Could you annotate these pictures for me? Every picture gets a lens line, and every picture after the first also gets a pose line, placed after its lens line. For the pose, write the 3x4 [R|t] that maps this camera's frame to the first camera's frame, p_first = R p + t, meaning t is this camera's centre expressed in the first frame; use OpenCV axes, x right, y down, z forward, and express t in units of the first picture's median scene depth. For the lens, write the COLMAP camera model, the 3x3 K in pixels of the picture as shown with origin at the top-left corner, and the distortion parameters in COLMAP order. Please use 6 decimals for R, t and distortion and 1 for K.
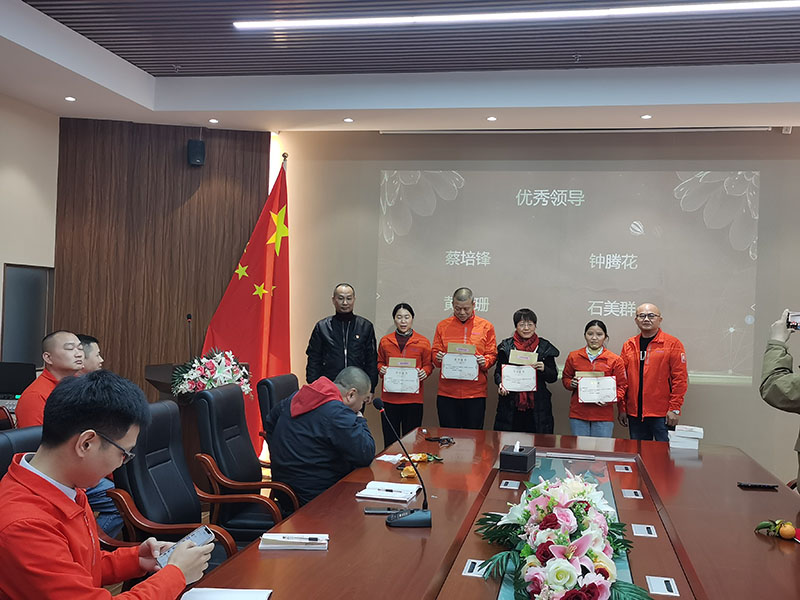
lens RADIAL K [[847.5, 0, 400.0], [0, 847.5, 300.0], [0, 0, 1]] dist [0.008839, 0.054673]
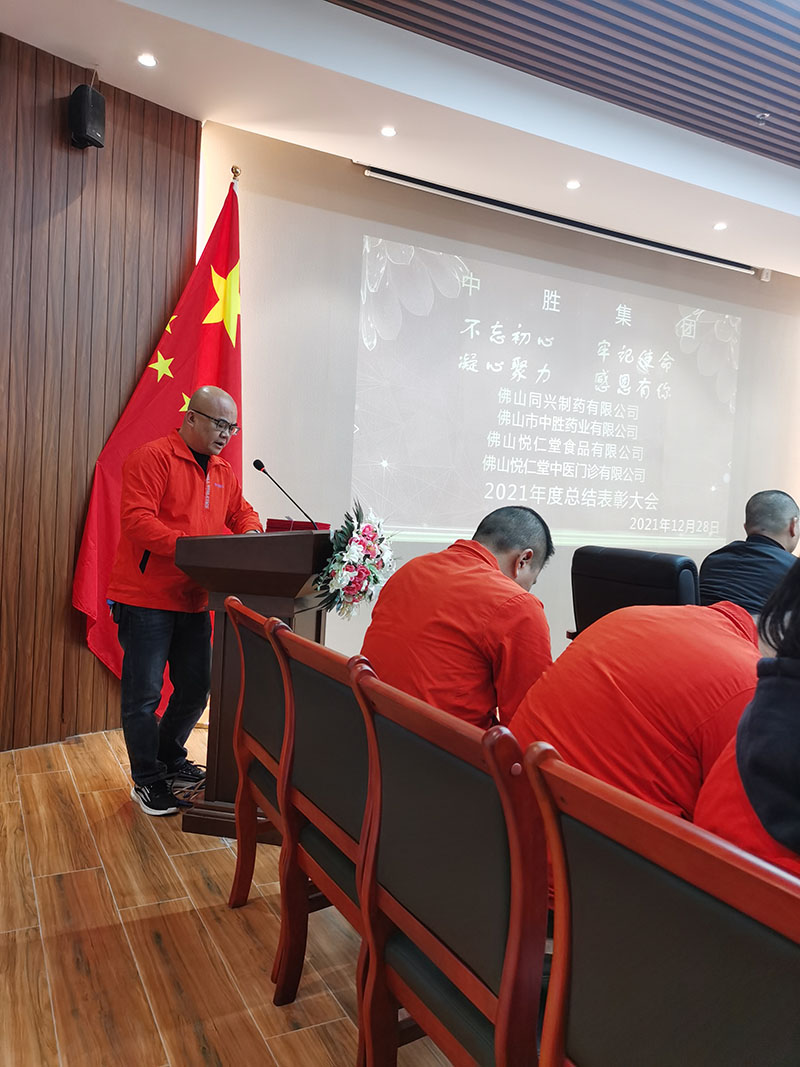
lens RADIAL K [[826.1, 0, 400.0], [0, 826.1, 533.5], [0, 0, 1]] dist [-0.002871, -0.001586]
pose [[0.777943, -0.014507, 0.628168, -0.713402], [-0.026320, 0.998104, 0.055646, 0.070522], [-0.627784, -0.059823, 0.776085, 0.856963]]
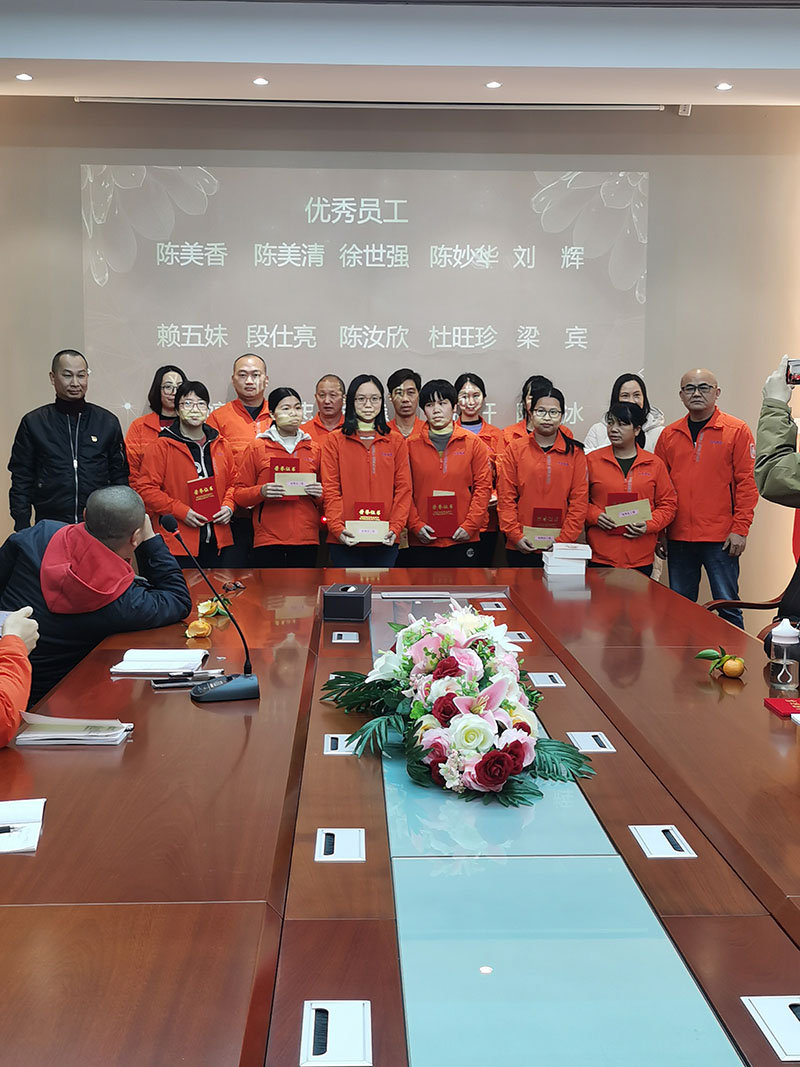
lens RADIAL K [[1341.7, 0, 400.0], [0, 1341.7, 533.5], [0, 0, 1]] dist [0.026522, 0.077271]
pose [[0.969826, -0.055800, 0.237328, -0.079667], [0.028715, 0.992824, 0.116086, 0.010395], [-0.242103, -0.105768, 0.964468, -0.044564]]
